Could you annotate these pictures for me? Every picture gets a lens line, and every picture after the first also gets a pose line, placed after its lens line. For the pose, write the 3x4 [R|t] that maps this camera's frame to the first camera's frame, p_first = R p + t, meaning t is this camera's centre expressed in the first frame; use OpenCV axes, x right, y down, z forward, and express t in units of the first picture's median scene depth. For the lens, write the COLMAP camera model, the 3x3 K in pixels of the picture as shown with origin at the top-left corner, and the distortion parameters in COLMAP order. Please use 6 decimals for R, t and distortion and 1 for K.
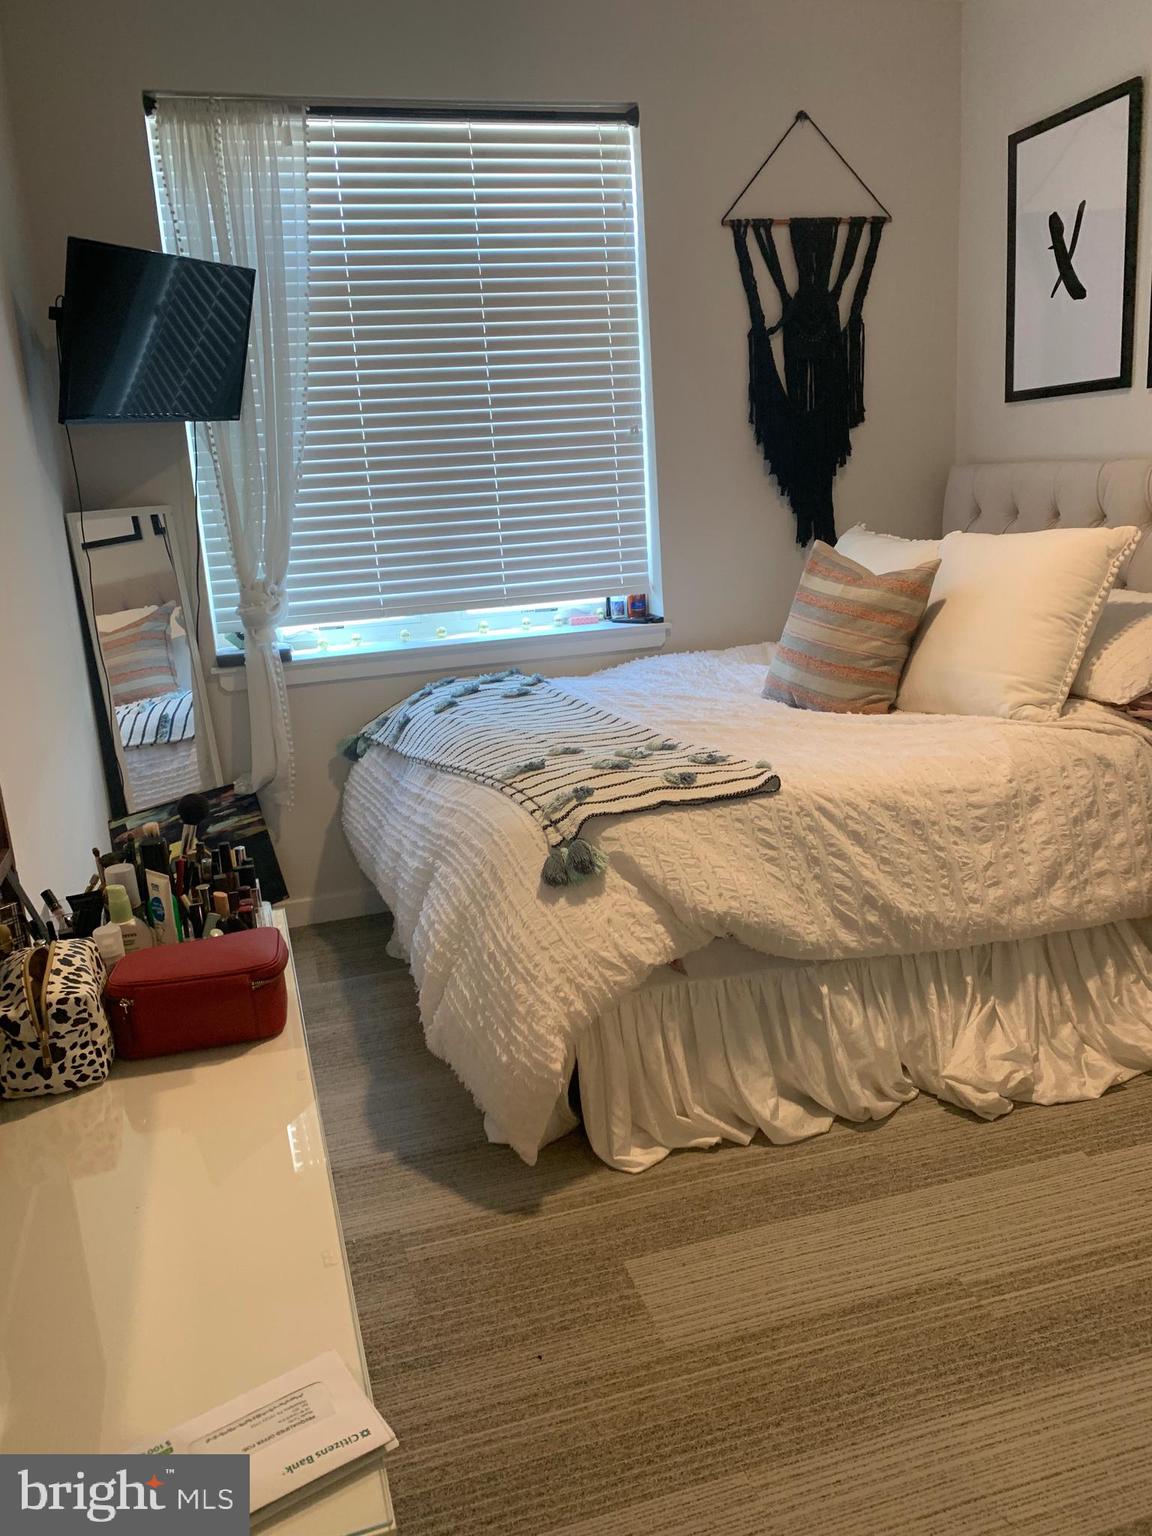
lens RADIAL K [[1154.7, 0, 585.3], [0, 1154.7, 764.0], [0, 0, 1]] dist [0.045582, -0.092632]
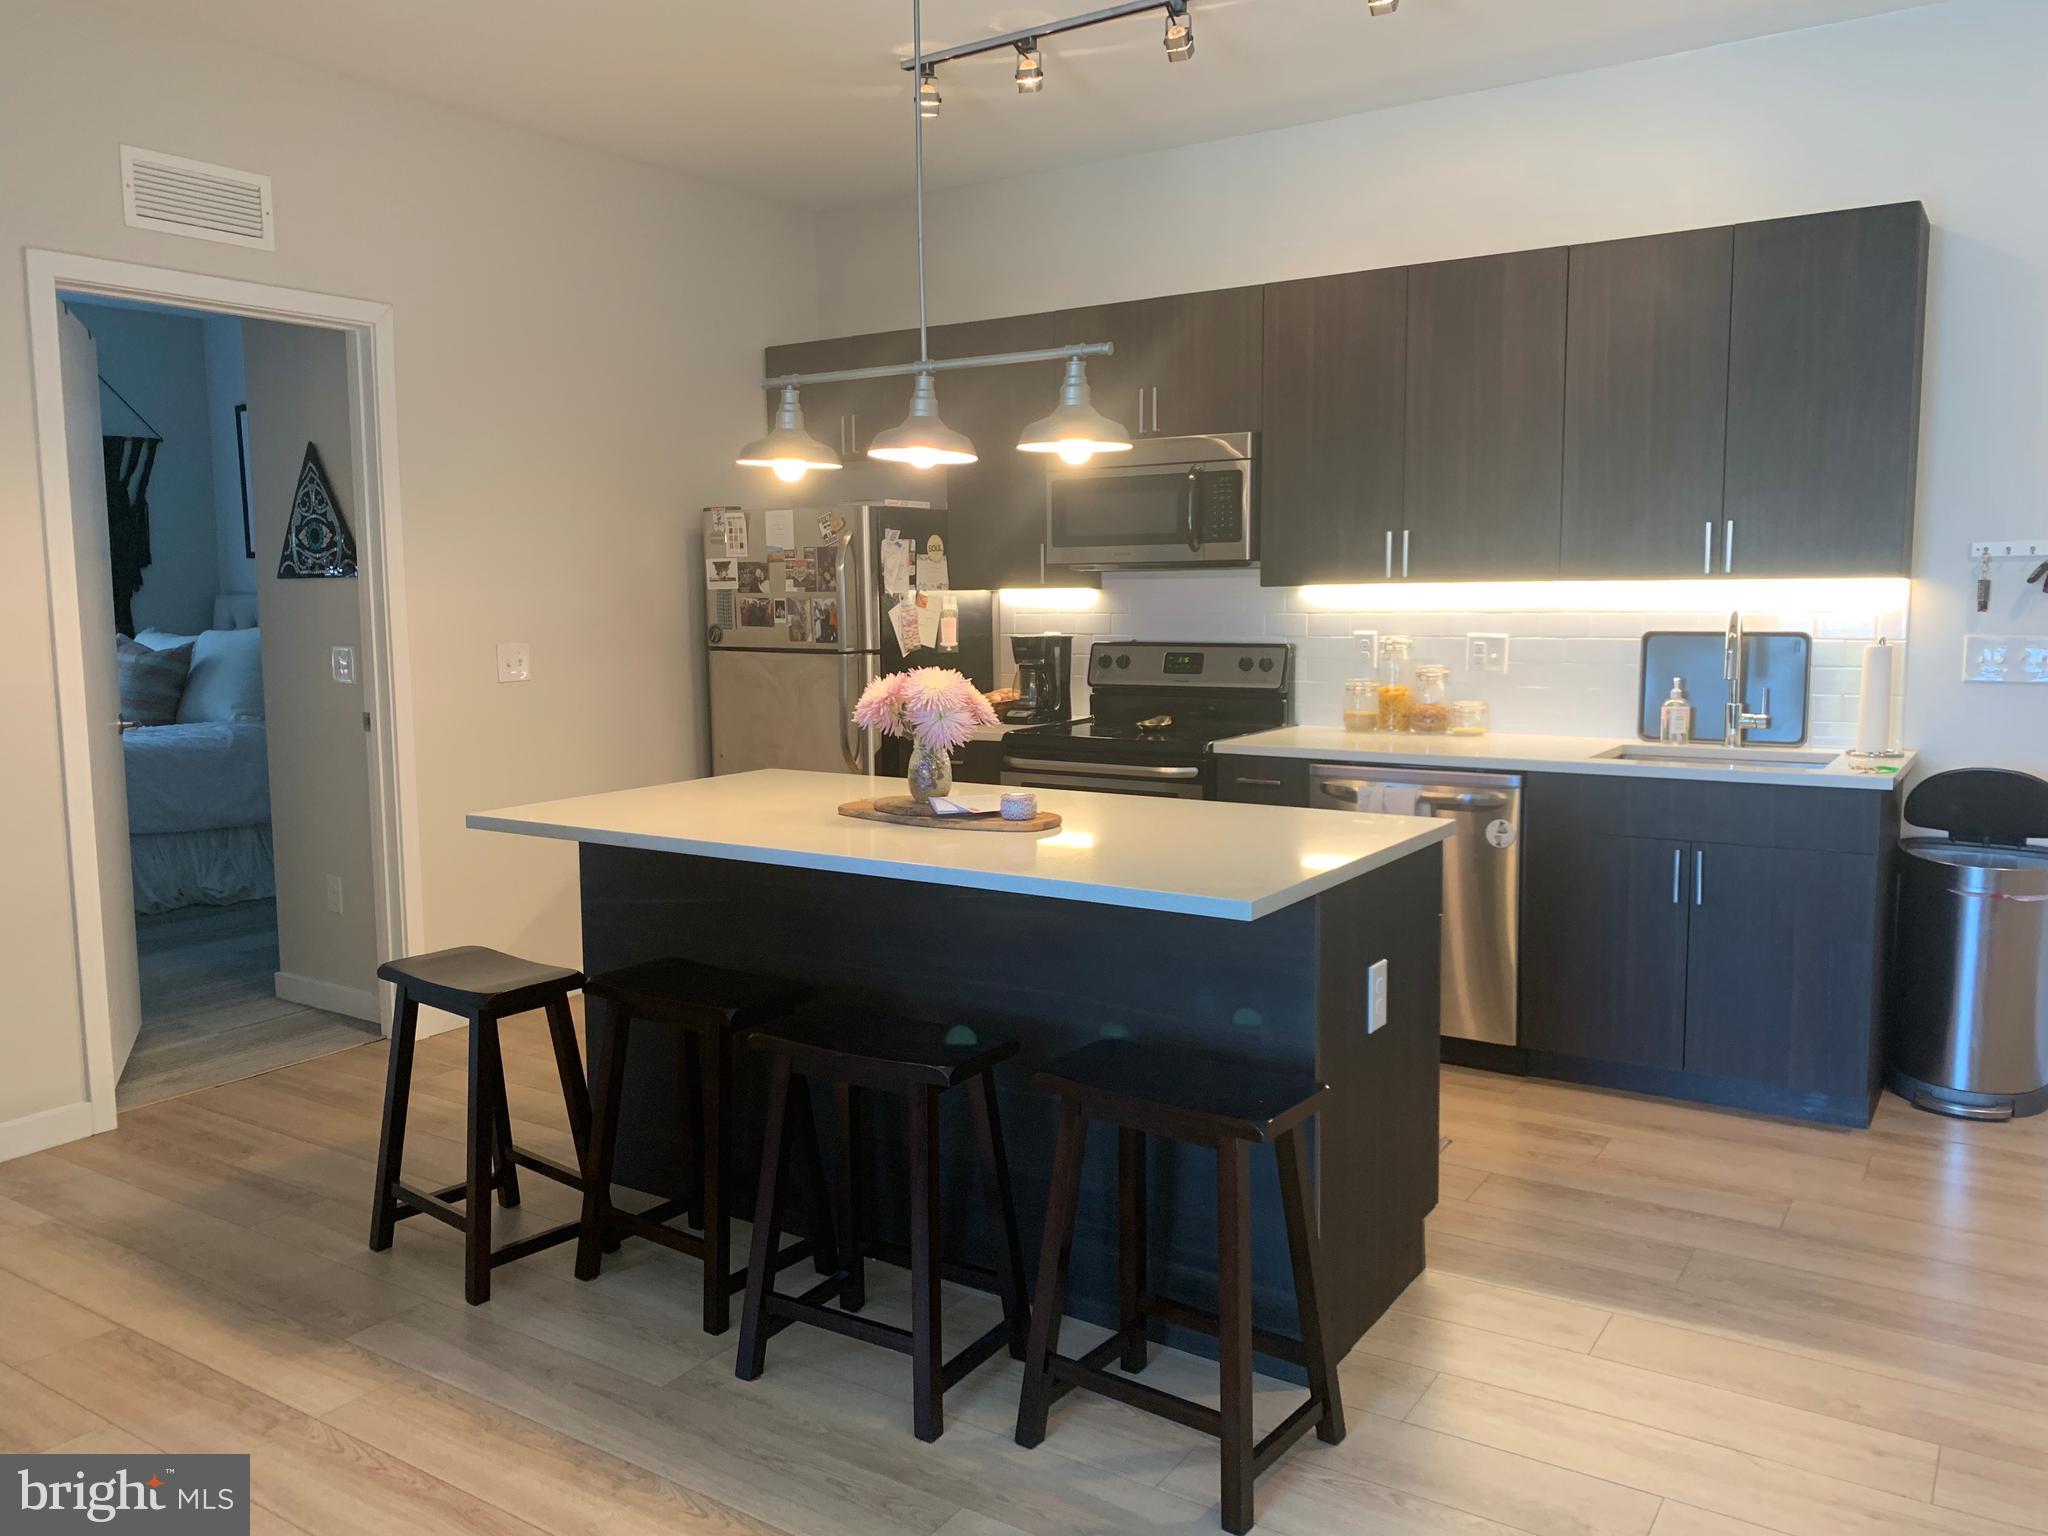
lens RADIAL K [[1539.6, 0, 1018.8], [0, 1539.6, 752.0], [0, 0, 1]] dist [0.045582, -0.092632]
pose [[0.760738, -0.019655, 0.648762, -0.244420], [0.125716, 0.985075, -0.117571, 0.372823], [-0.636768, 0.171000, 0.751855, -1.372008]]
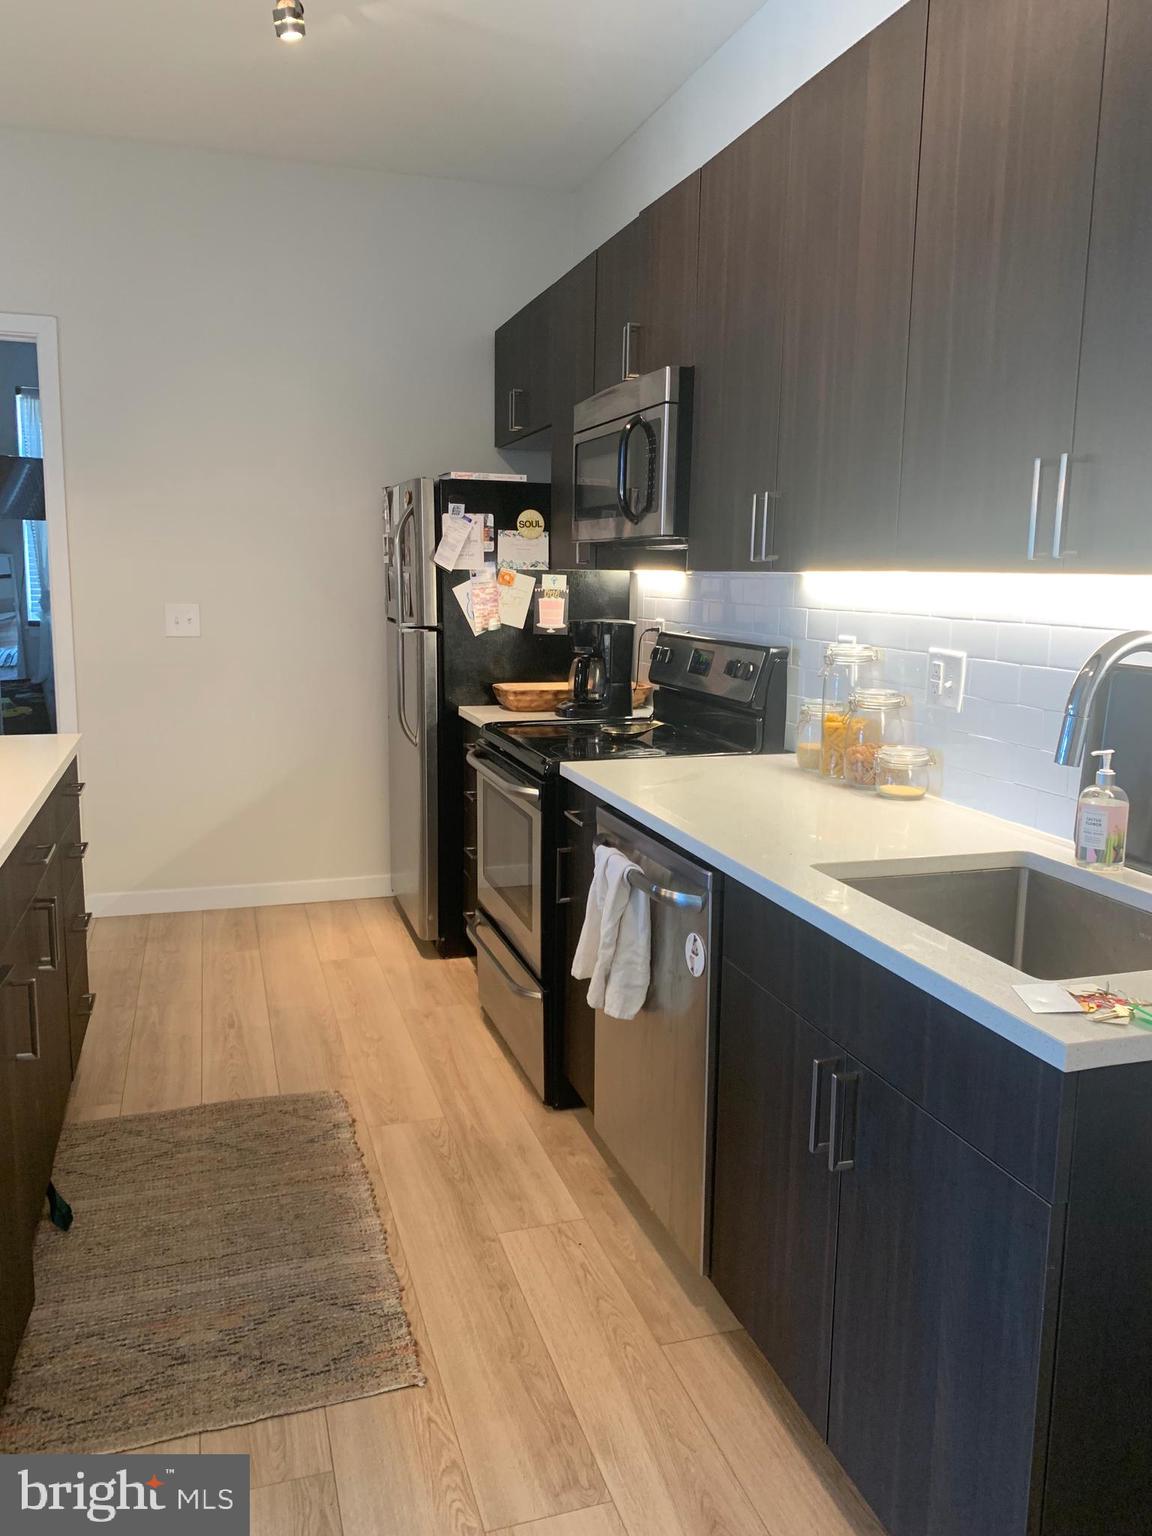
lens RADIAL K [[1154.7, 0, 585.3], [0, 1154.7, 764.0], [0, 0, 1]] dist [0.045582, -0.092632]
pose [[0.995512, 0.065309, 0.068483, 0.617455], [-0.059524, 0.994741, -0.083350, 0.304463], [-0.073567, 0.078900, 0.994164, -1.290895]]
